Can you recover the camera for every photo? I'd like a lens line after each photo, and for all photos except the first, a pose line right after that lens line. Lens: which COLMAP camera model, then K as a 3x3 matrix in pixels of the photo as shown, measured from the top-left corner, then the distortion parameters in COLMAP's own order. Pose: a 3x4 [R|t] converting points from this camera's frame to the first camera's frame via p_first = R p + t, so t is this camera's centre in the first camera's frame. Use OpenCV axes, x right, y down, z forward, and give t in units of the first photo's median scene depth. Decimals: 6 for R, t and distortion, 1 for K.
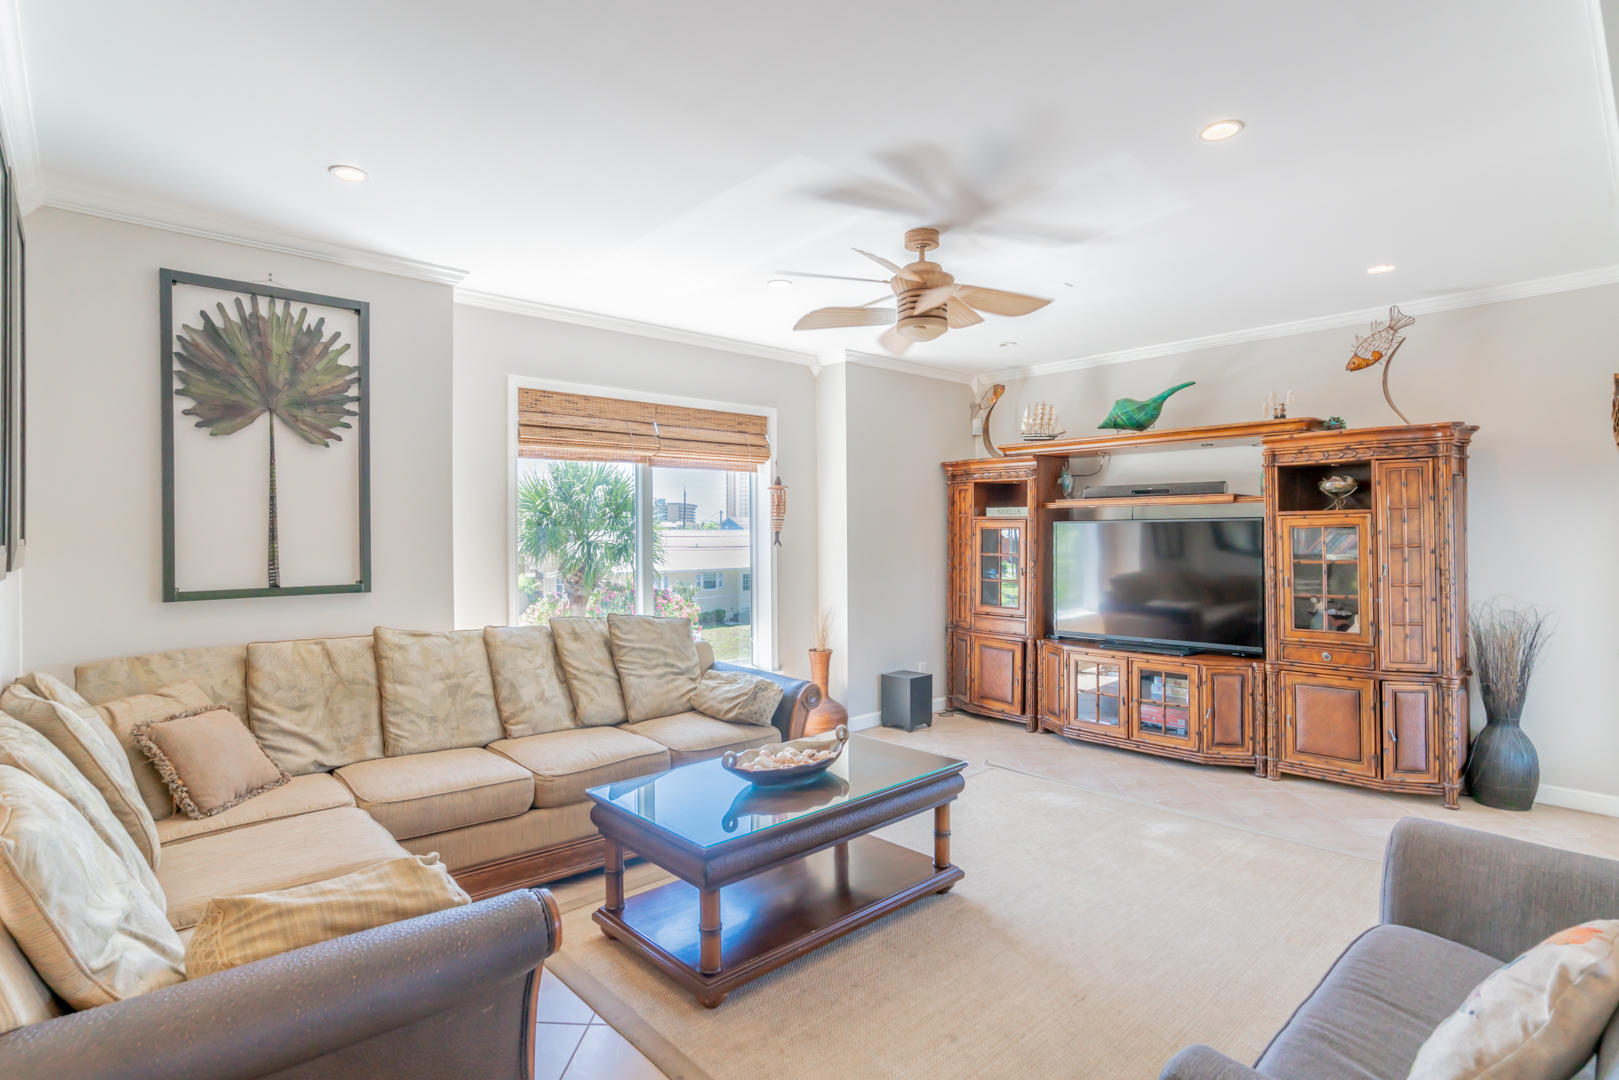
lens RADIAL K [[820.6, 0, 801.0], [0, 820.6, 539.6], [0, 0, 1]] dist [-0.044168, 0.005423]
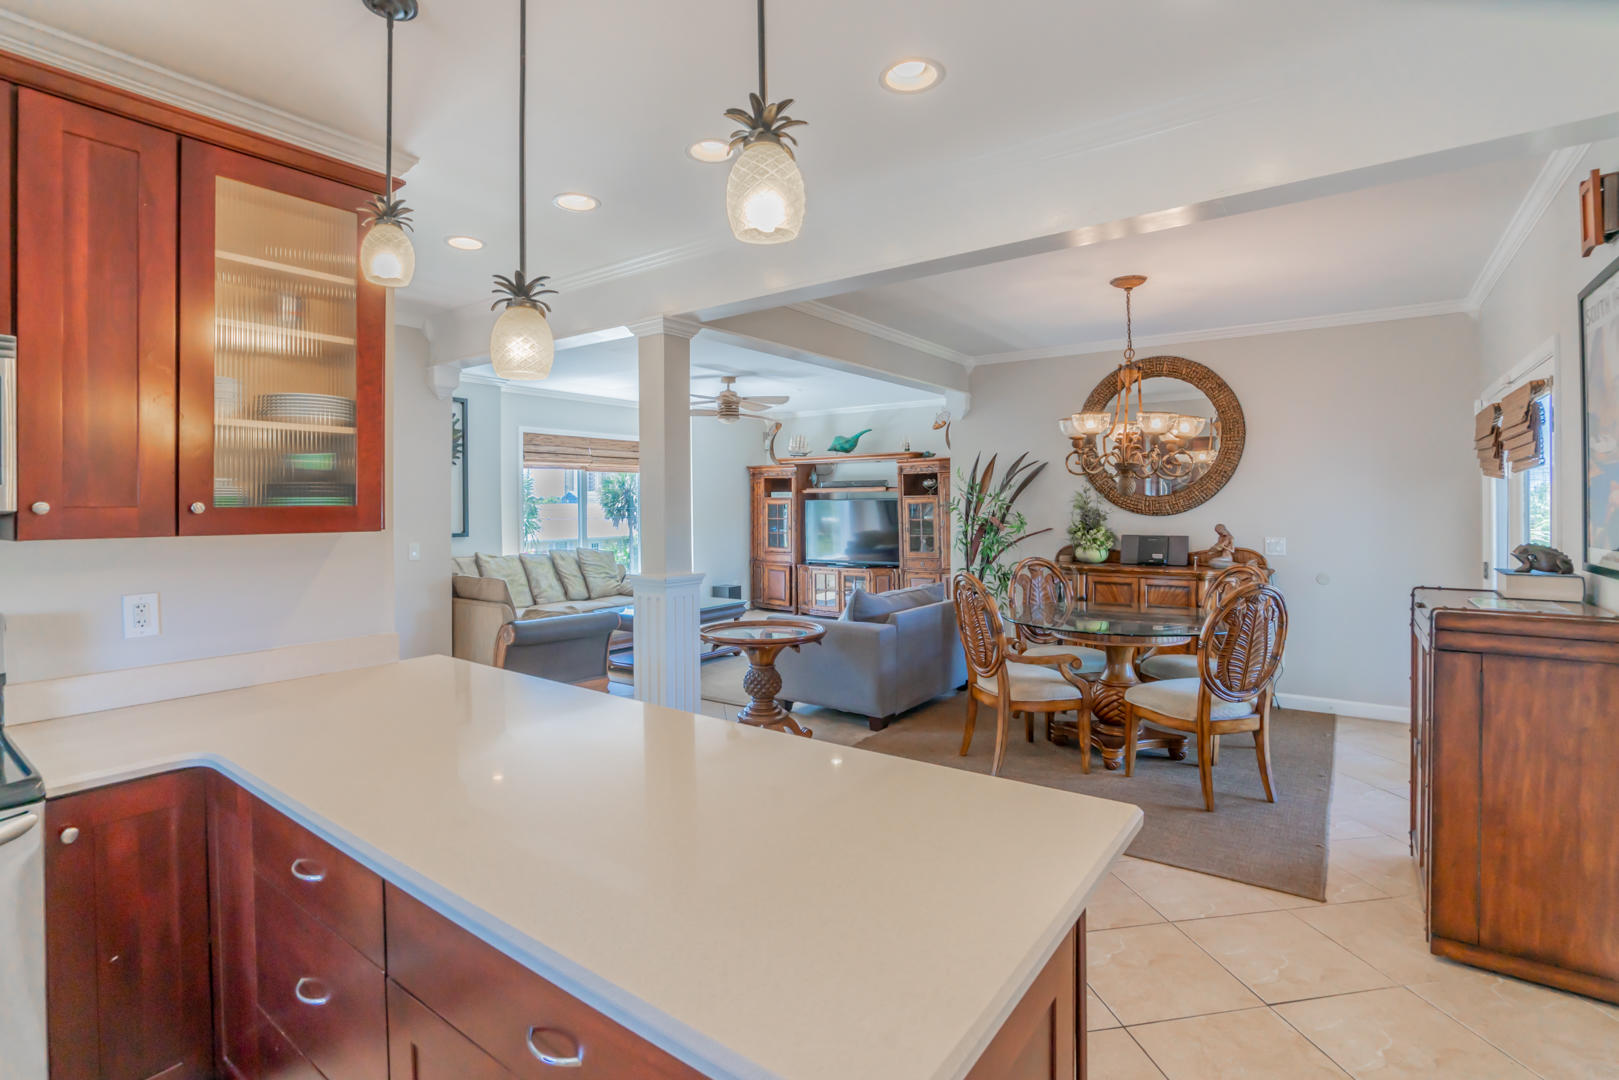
lens RADIAL K [[763.1, 0, 794.6], [0, 763.1, 515.4], [0, 0, 1]] dist [-0.038591, 0.003213]
pose [[0.980003, -0.006422, 0.198878, -0.080001], [0.005223, 0.999965, 0.006555, 0.000913], [-0.198914, -0.005385, 0.980002, -0.934390]]
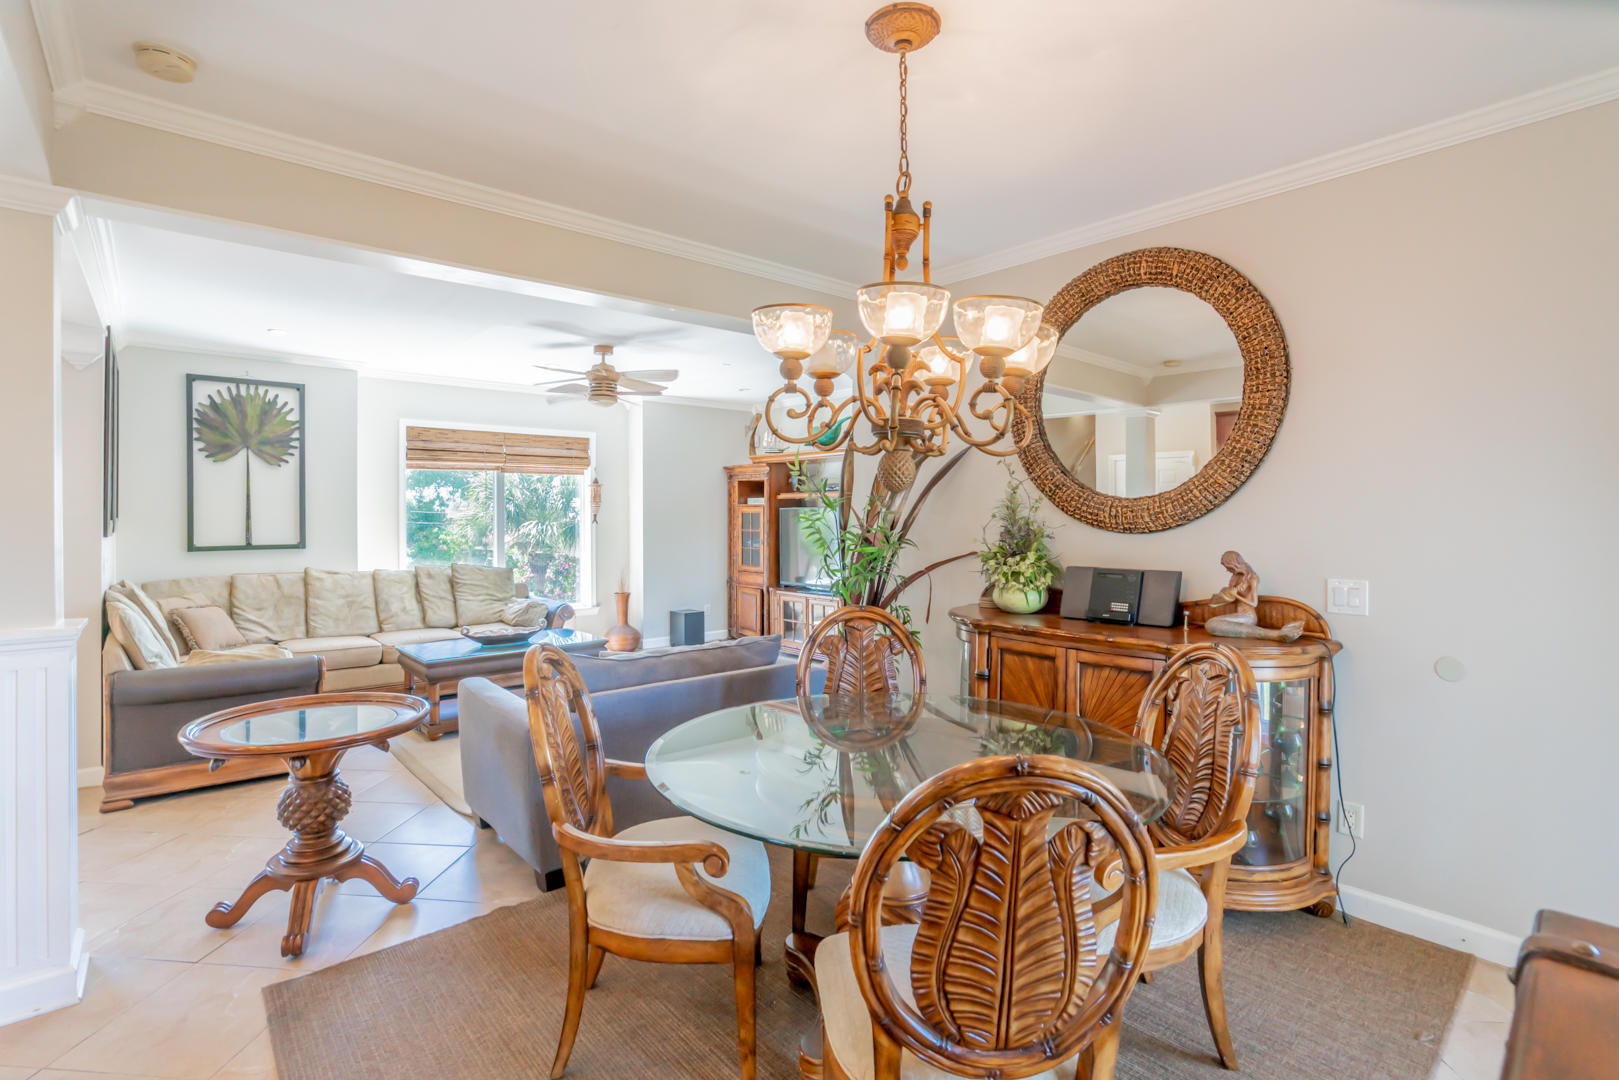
lens RADIAL K [[763.1, 0, 781.1], [0, 763.1, 519.1], [0, 0, 1]] dist [-0.038591, 0.003213]
pose [[0.999706, 0.002203, -0.024149, 0.466217], [-0.002268, 0.999994, -0.002664, 0.002469], [0.024143, 0.002718, 0.999705, -0.523559]]
